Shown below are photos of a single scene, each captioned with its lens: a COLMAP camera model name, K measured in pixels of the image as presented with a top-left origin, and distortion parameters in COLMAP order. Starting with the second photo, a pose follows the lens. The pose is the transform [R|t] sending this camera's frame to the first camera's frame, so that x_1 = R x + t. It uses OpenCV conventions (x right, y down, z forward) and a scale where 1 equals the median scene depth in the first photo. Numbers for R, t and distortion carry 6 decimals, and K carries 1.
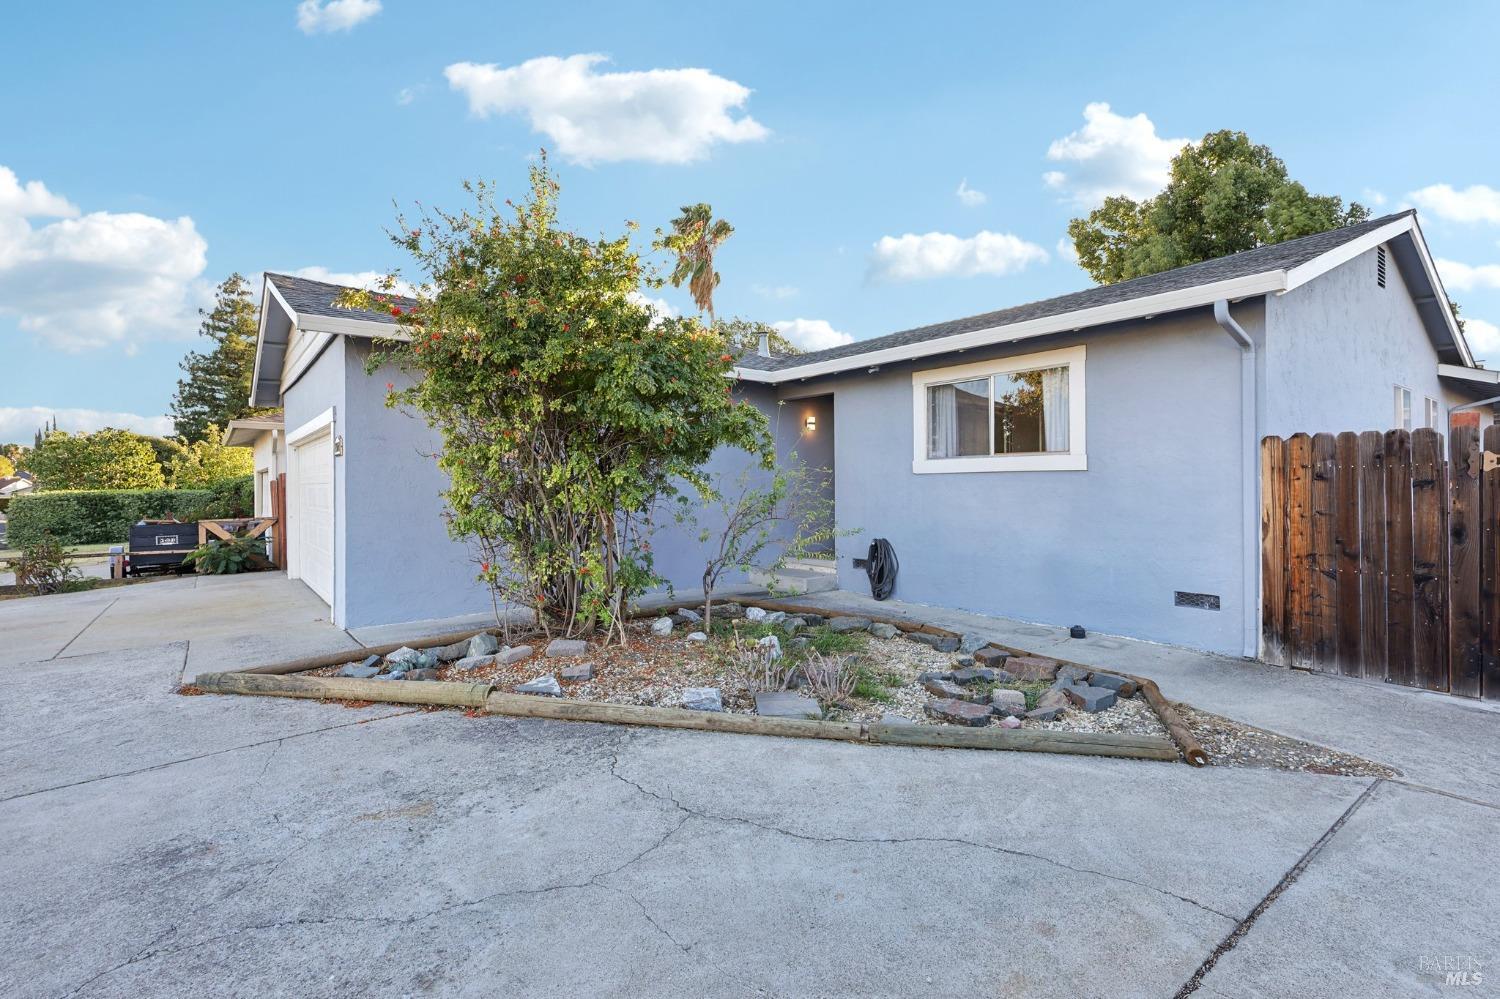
lens RADIAL K [[711.2, 0, 754.5], [0, 711.2, 501.4], [0, 0, 1]] dist [-0.002182, 0.001623]
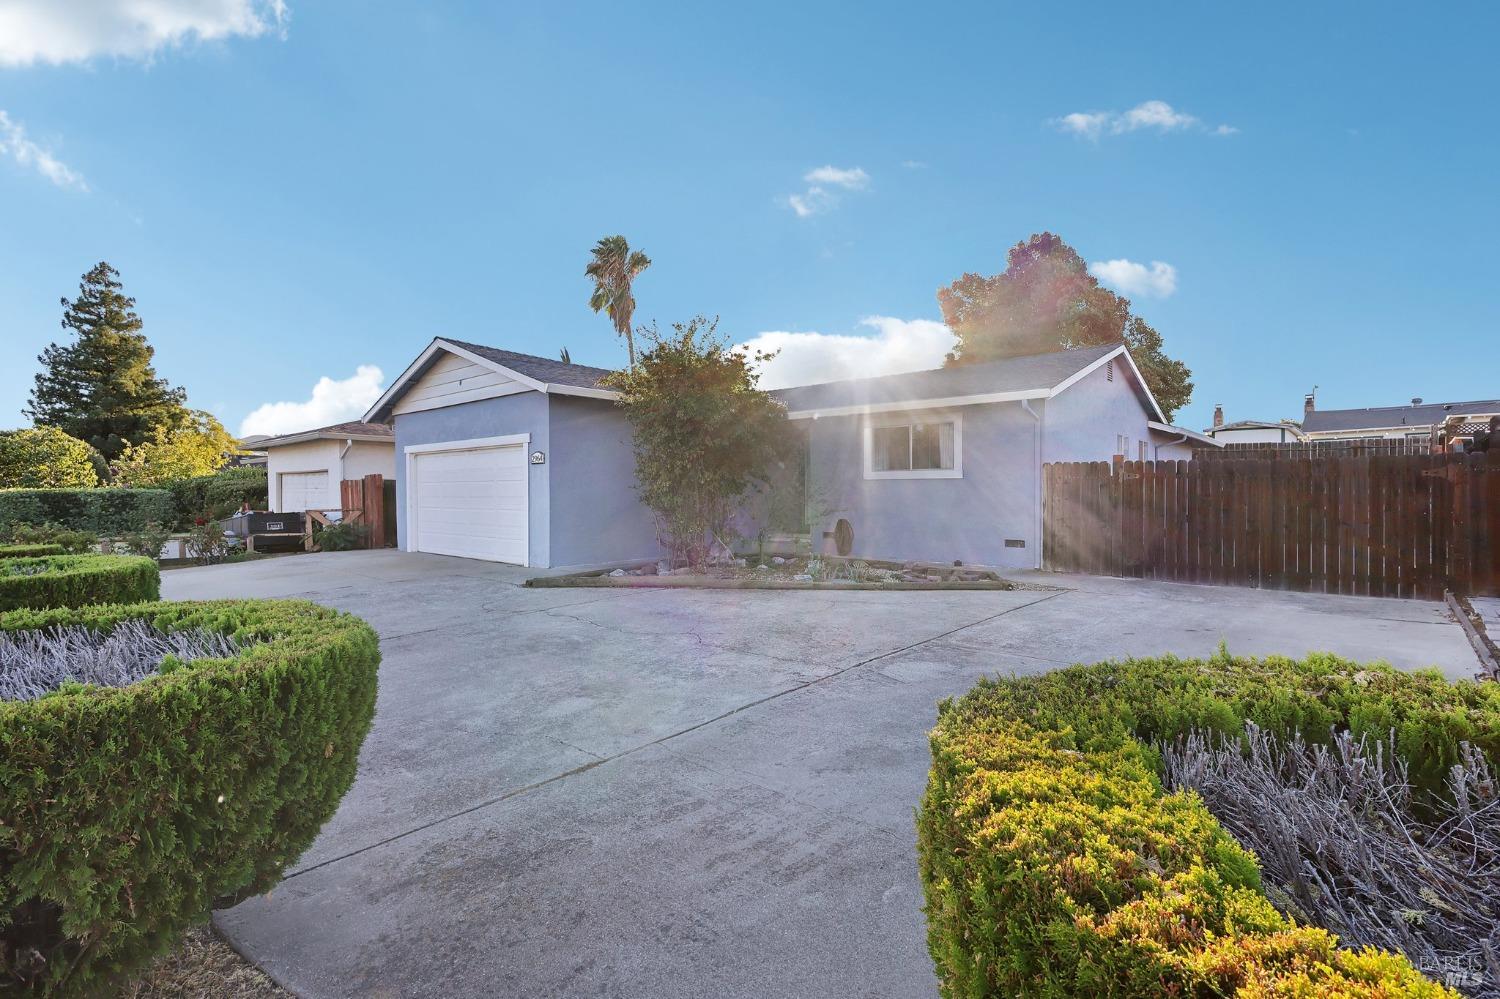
lens RADIAL K [[711.2, 0, 754.5], [0, 711.2, 501.4], [0, 0, 1]] dist [-0.002182, 0.001623]
pose [[0.983776, 0.008136, 0.179216, -0.261224], [-0.005604, 0.999877, -0.014630, 0.030493], [-0.179313, 0.013389, 0.983701, -0.478638]]
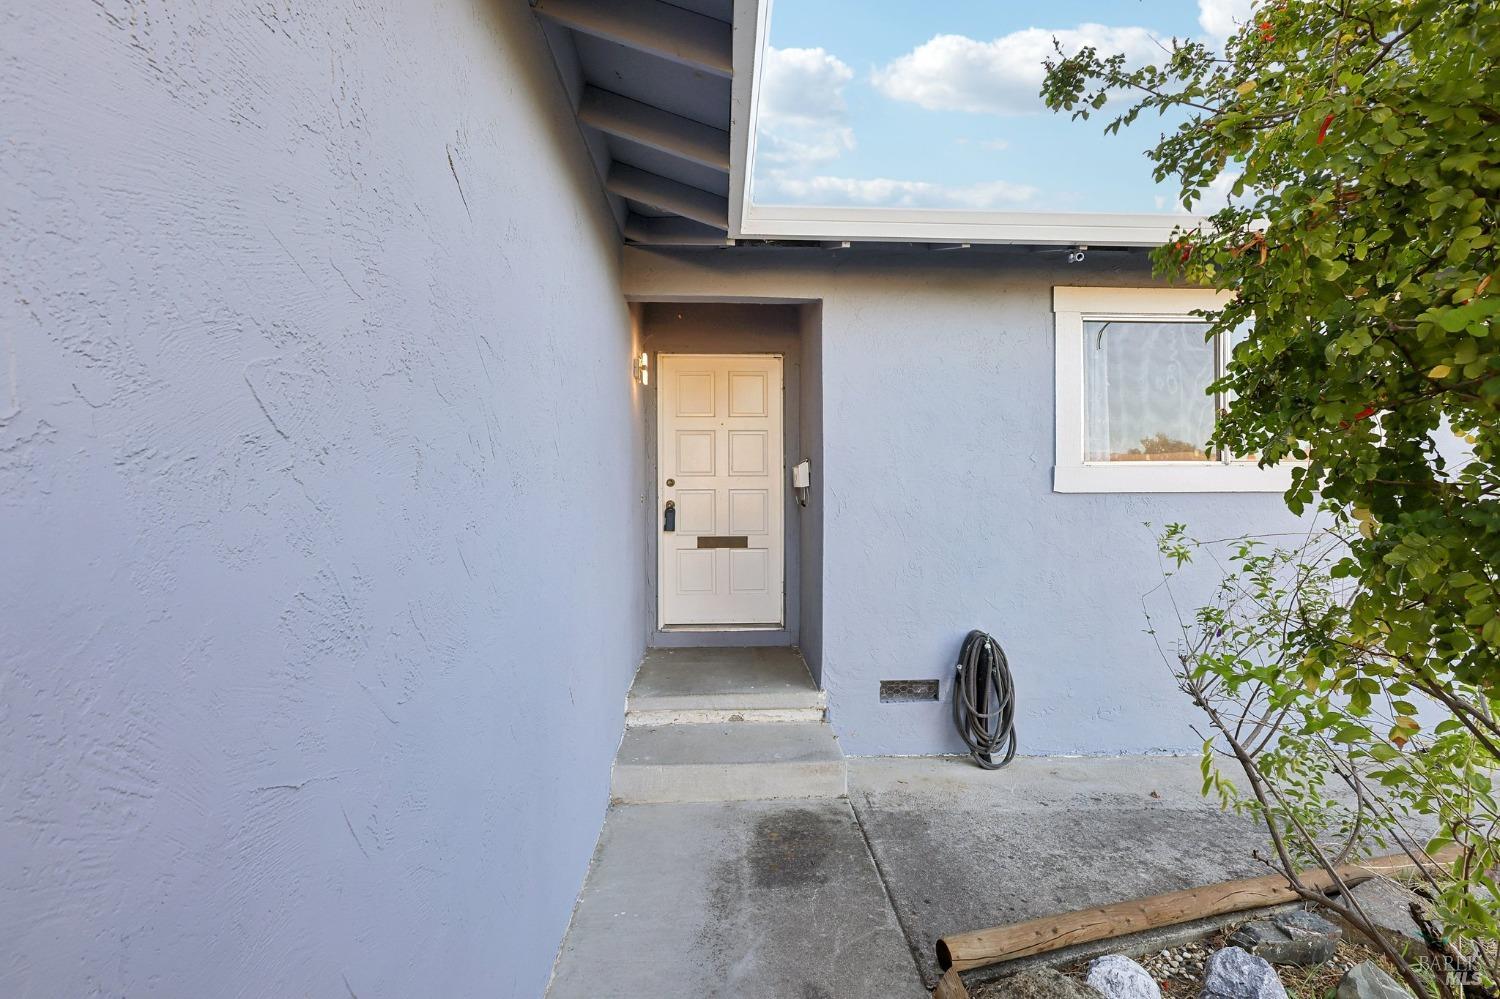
lens RADIAL K [[711.2, 0, 754.5], [0, 711.2, 501.4], [0, 0, 1]] dist [-0.002182, 0.001623]
pose [[0.578872, -0.008512, 0.815374, -0.232465], [0.010737, 0.999938, 0.002817, -0.029479], [-0.815348, 0.007124, 0.578928, 0.701384]]
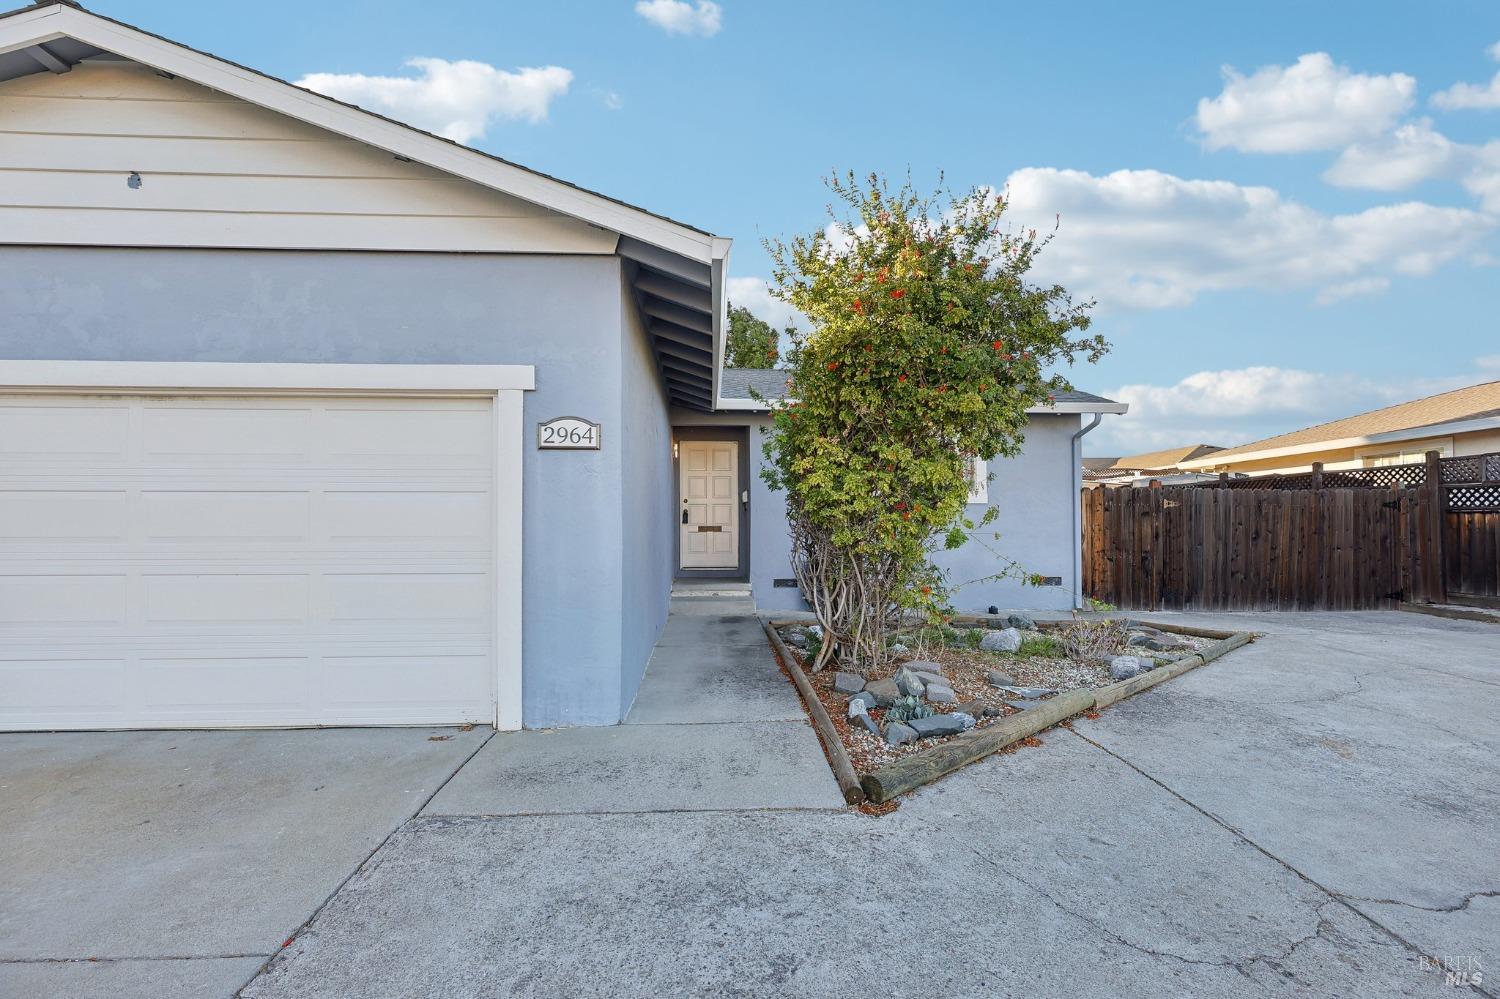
lens RADIAL K [[711.2, 0, 754.5], [0, 711.2, 501.4], [0, 0, 1]] dist [-0.002182, 0.001623]
pose [[0.564638, 0.029235, 0.824821, -0.682304], [0.014228, 0.998879, -0.045145, 0.008441], [-0.825216, 0.037227, 0.563589, 0.351098]]
